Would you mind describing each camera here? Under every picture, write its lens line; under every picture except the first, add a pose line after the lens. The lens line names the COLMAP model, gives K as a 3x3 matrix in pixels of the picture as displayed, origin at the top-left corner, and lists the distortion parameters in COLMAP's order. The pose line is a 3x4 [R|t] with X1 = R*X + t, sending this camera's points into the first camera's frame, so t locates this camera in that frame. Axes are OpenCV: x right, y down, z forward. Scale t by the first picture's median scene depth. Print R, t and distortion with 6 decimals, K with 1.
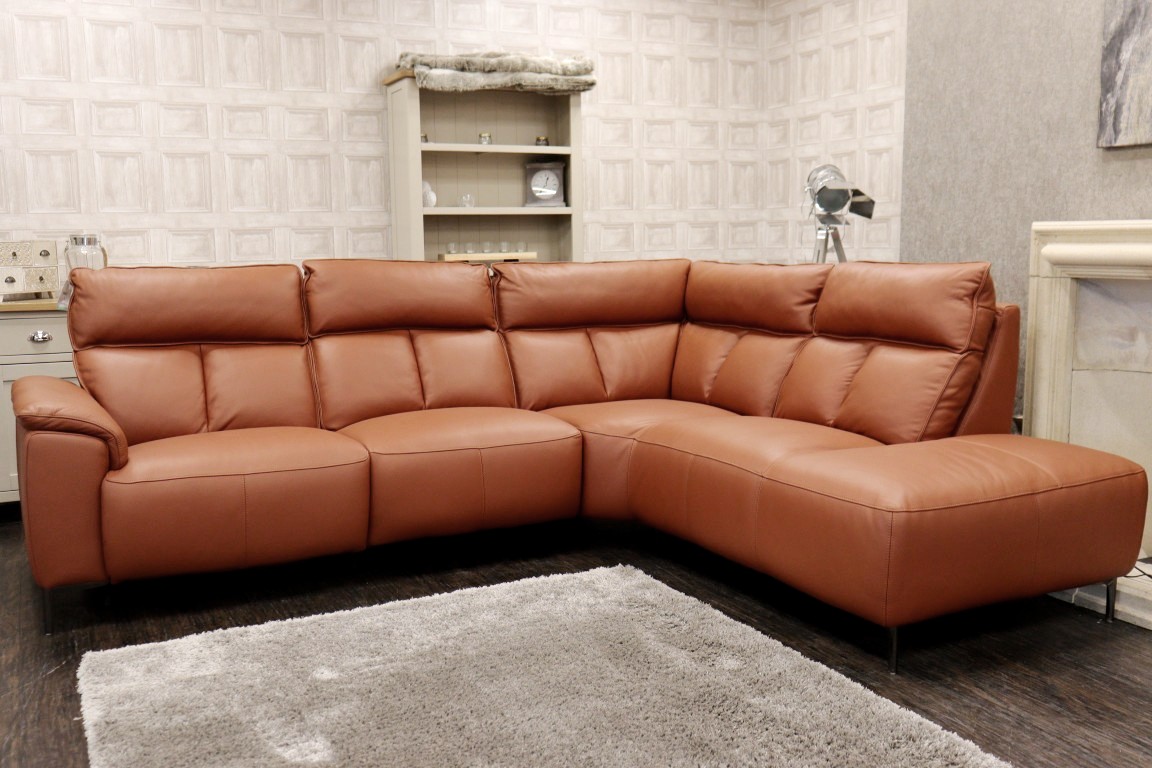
lens RADIAL K [[1086.0, 0, 574.8], [0, 1086.0, 384.4], [0, 0, 1]] dist [-0.001900, -0.007501]
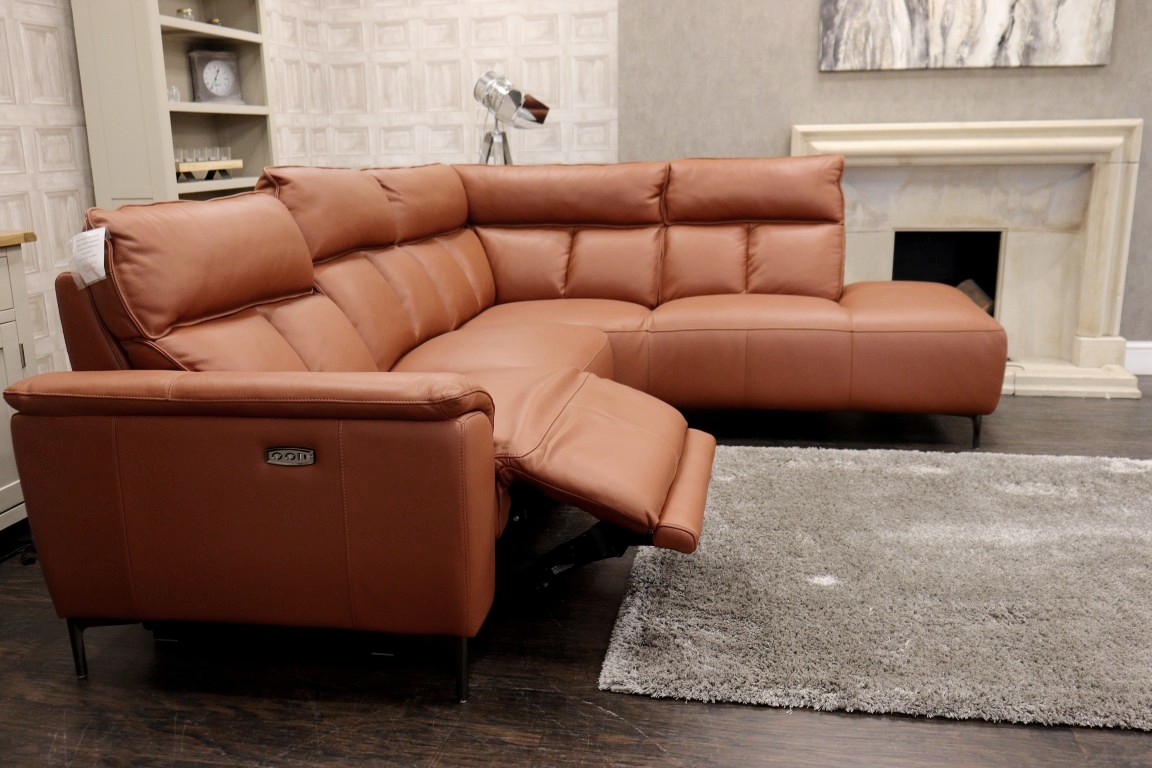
lens RADIAL K [[1033.4, 0, 574.2], [0, 1033.4, 384.0], [0, 0, 1]] dist [-0.001254, -0.005313]
pose [[0.595875, -0.183369, 0.781862, -0.654285], [0.117881, 0.983009, 0.140703, -0.040569], [-0.794378, 0.008325, 0.607366, 0.376375]]
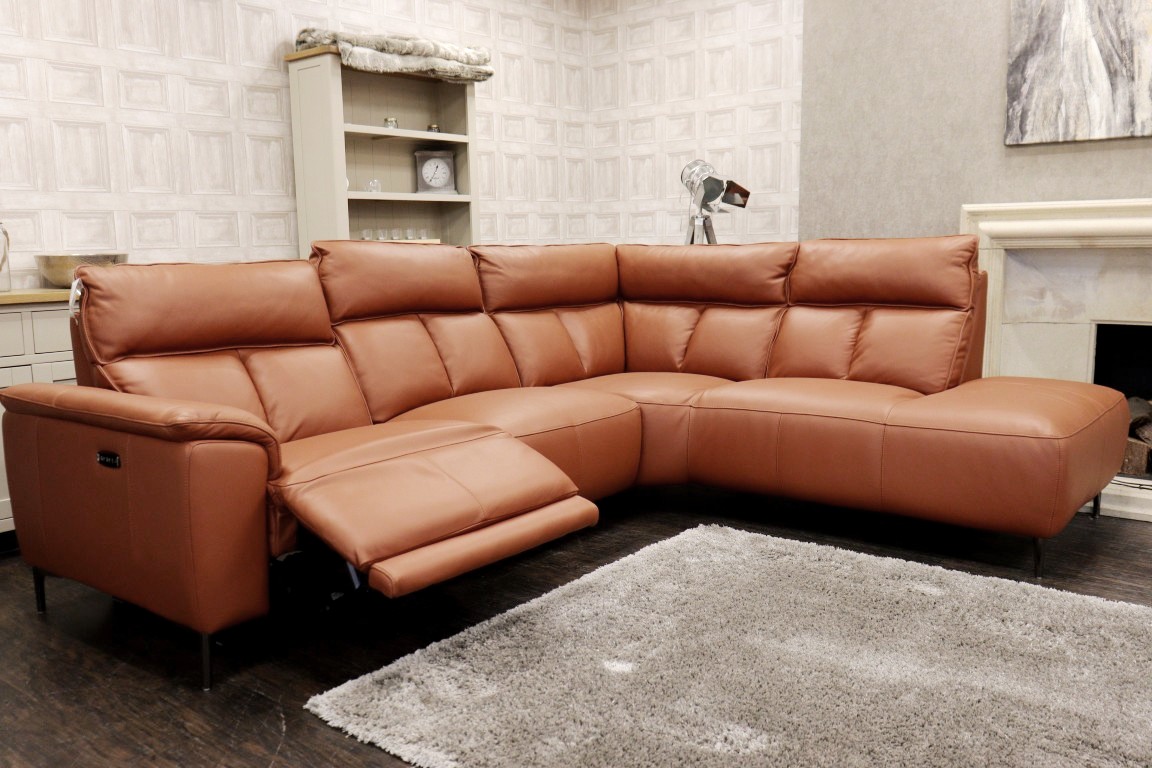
lens RADIAL K [[975.3, 0, 576.0], [0, 975.3, 384.0], [0, 0, 1]] dist [-0.001765, -0.005248]
pose [[0.908796, -0.064154, 0.412279, -0.366041], [0.061964, 0.997903, 0.018694, 0.003570], [-0.412614, 0.008557, 0.910866, 0.152613]]
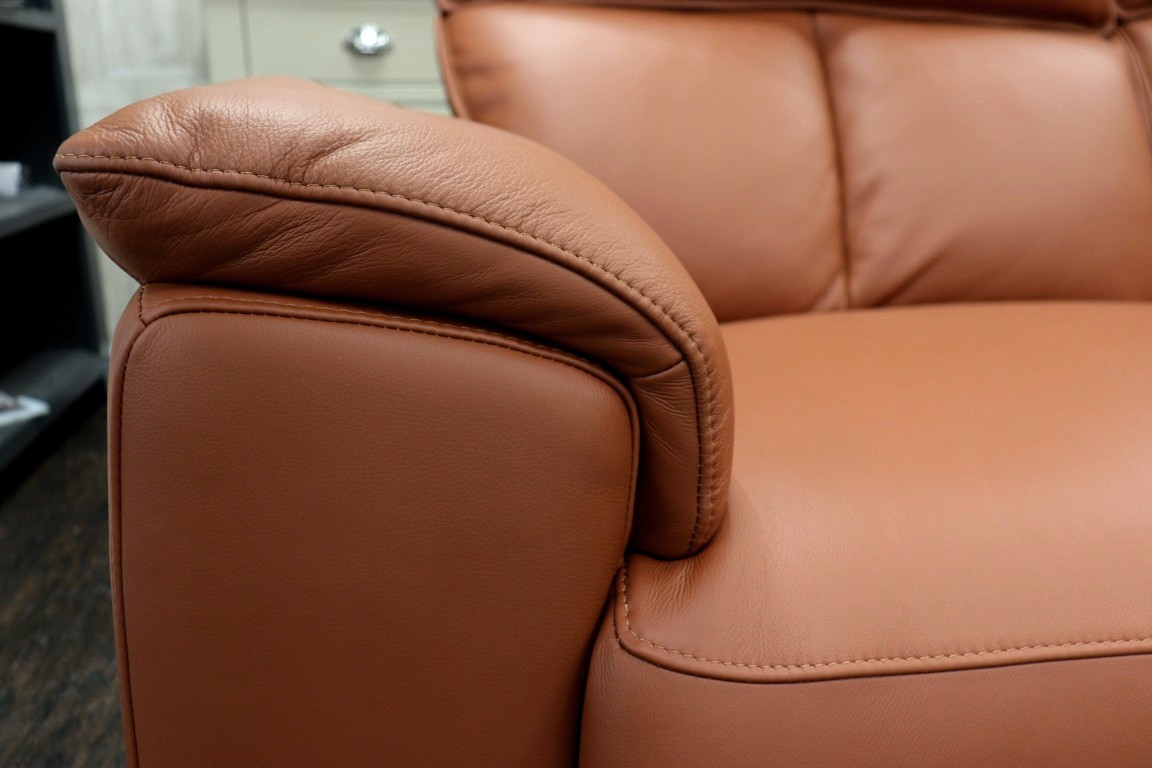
lens RADIAL K [[975.3, 0, 576.0], [0, 975.3, 384.0], [0, 0, 1]] dist [-0.001765, -0.005248]
pose [[0.957621, 0.098261, -0.270751, -0.283746], [-0.054456, 0.984821, 0.164807, 0.021967], [0.282836, -0.143079, 0.948437, 0.614084]]
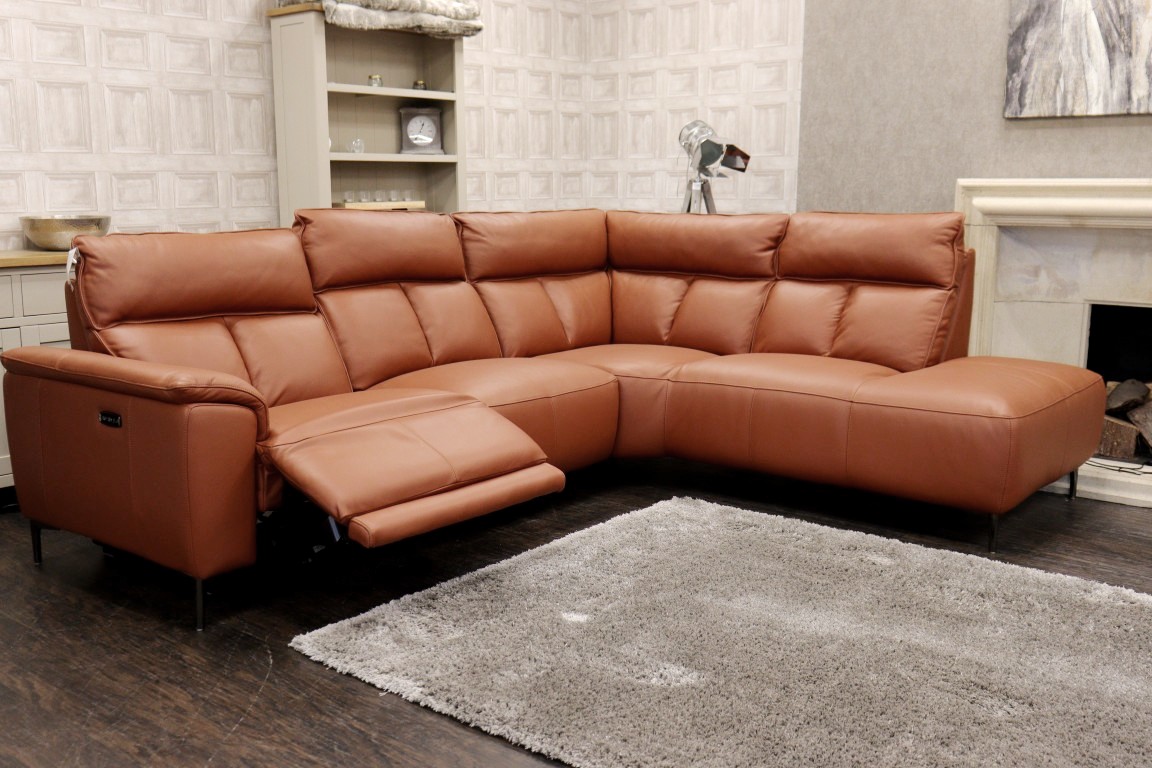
lens RADIAL K [[1137.6, 0, 572.7], [0, 1137.6, 384.2], [0, 0, 1]] dist [0.003770, -0.006039]
pose [[0.915357, -0.058953, 0.398304, -0.398031], [0.043151, 0.997889, 0.048531, -0.002857], [-0.400324, -0.027235, 0.915969, 0.015339]]
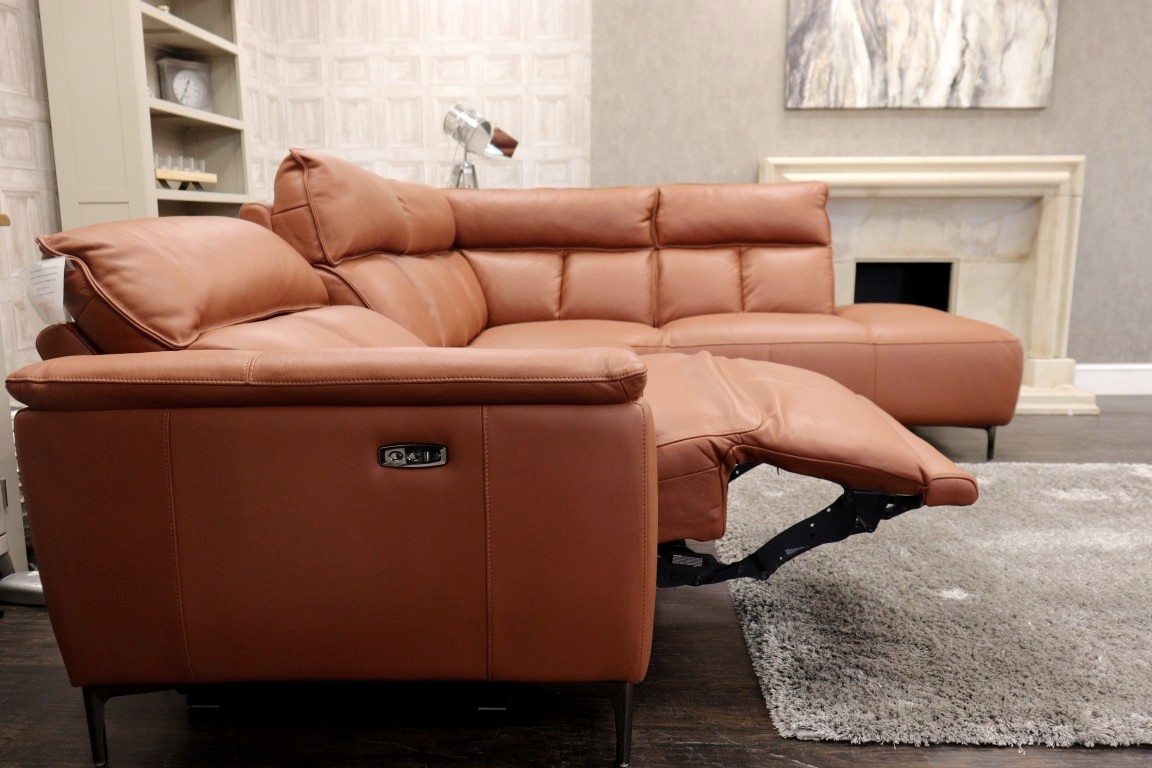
lens RADIAL K [[917.3, 0, 576.0], [0, 917.3, 384.0], [0, 0, 1]] dist [0.000666, -0.002274]
pose [[0.478476, -0.142966, 0.866384, -0.617816], [0.116620, 0.988263, 0.098672, -0.008217], [-0.870322, 0.053826, 0.489533, 0.550371]]
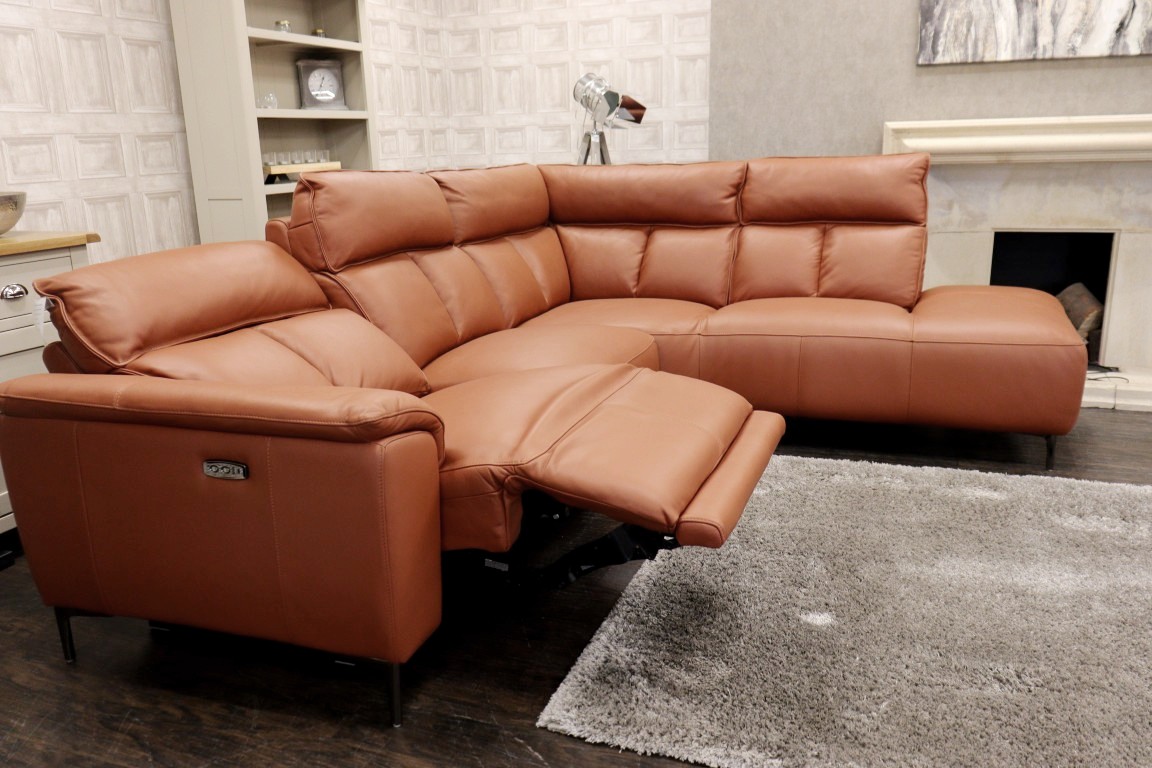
lens RADIAL K [[939.0, 0, 575.1], [0, 939.0, 384.0], [0, 0, 1]] dist [0.002314, -0.007728]
pose [[0.731552, -0.180200, 0.657540, -0.532156], [0.110096, 0.983004, 0.146906, -0.040642], [-0.672837, -0.035077, 0.738958, 0.345831]]
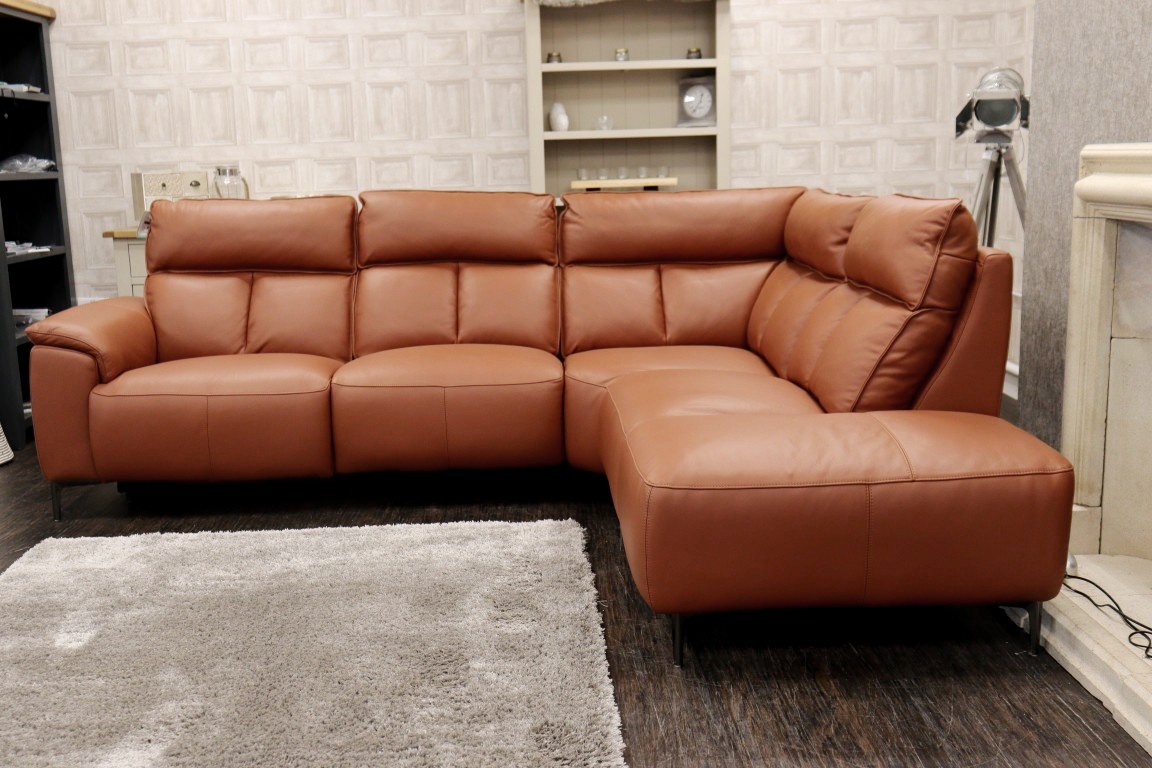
lens RADIAL K [[1207.7, 0, 571.1], [0, 1207.7, 385.2], [0, 0, 1]] dist [0.008680, -0.017924]
pose [[0.907175, 0.066686, -0.415434, 0.383888], [-0.040572, 0.996623, 0.071384, -0.020729], [0.418792, -0.047903, 0.906818, 0.042289]]
